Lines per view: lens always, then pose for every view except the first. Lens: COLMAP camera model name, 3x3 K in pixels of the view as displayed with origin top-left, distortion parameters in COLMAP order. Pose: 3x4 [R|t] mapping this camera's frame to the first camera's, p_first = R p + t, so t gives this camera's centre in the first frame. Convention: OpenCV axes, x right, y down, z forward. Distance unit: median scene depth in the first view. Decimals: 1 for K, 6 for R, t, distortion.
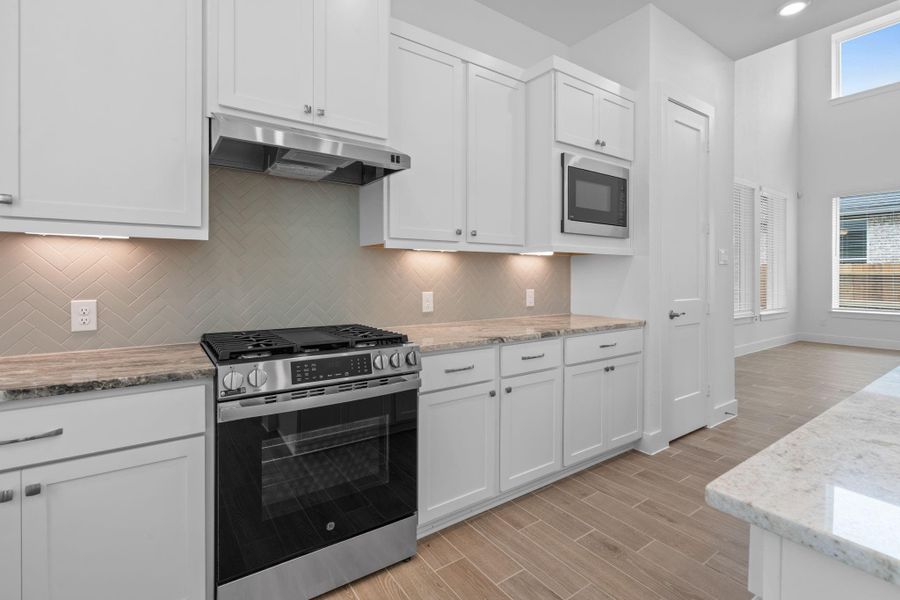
lens RADIAL K [[423.8, 0, 450.8], [0, 423.8, 278.4], [0, 0, 1]] dist [-0.002010, 0.000631]
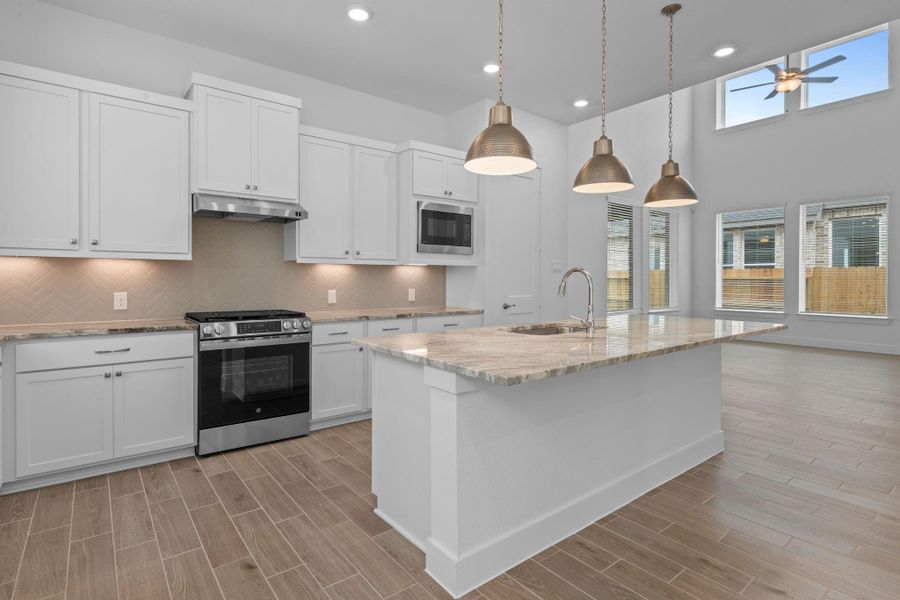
lens RADIAL K [[452.1, 0, 451.4], [0, 452.1, 281.8], [0, 0, 1]] dist [0.005219, 0.000165]
pose [[0.997882, 0.001072, 0.065035, 0.356606], [-0.001092, 0.999999, 0.000268, 0.001351], [-0.065034, -0.000338, 0.997883, -0.864747]]
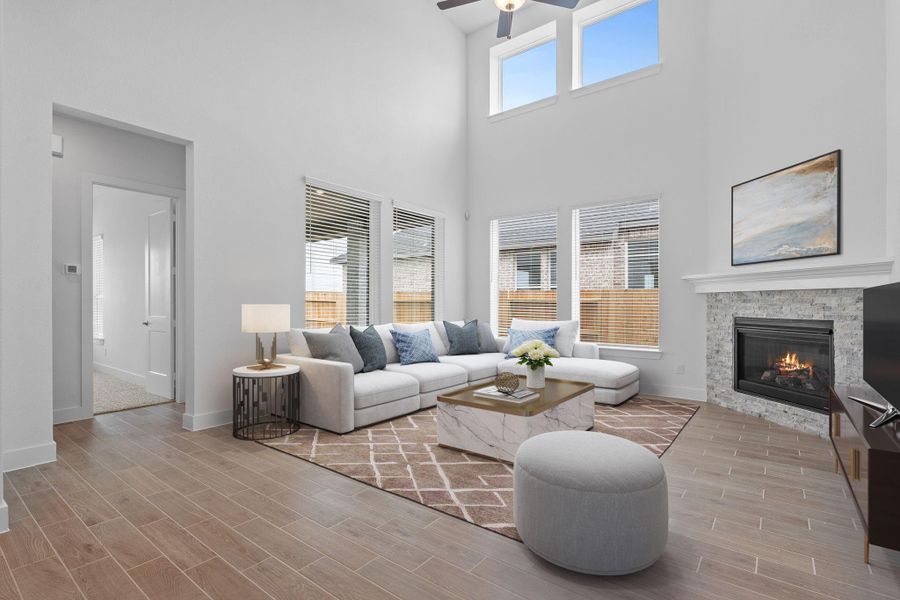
lens RADIAL K [[423.8, 0, 454.5], [0, 423.8, 299.7], [0, 0, 1]] dist [-0.002010, 0.000631]
pose [[0.951329, 0.004829, 0.308139, 2.045322], [-0.001358, 0.999933, -0.011475, -0.005990], [-0.308173, 0.010498, 0.951272, 0.399996]]
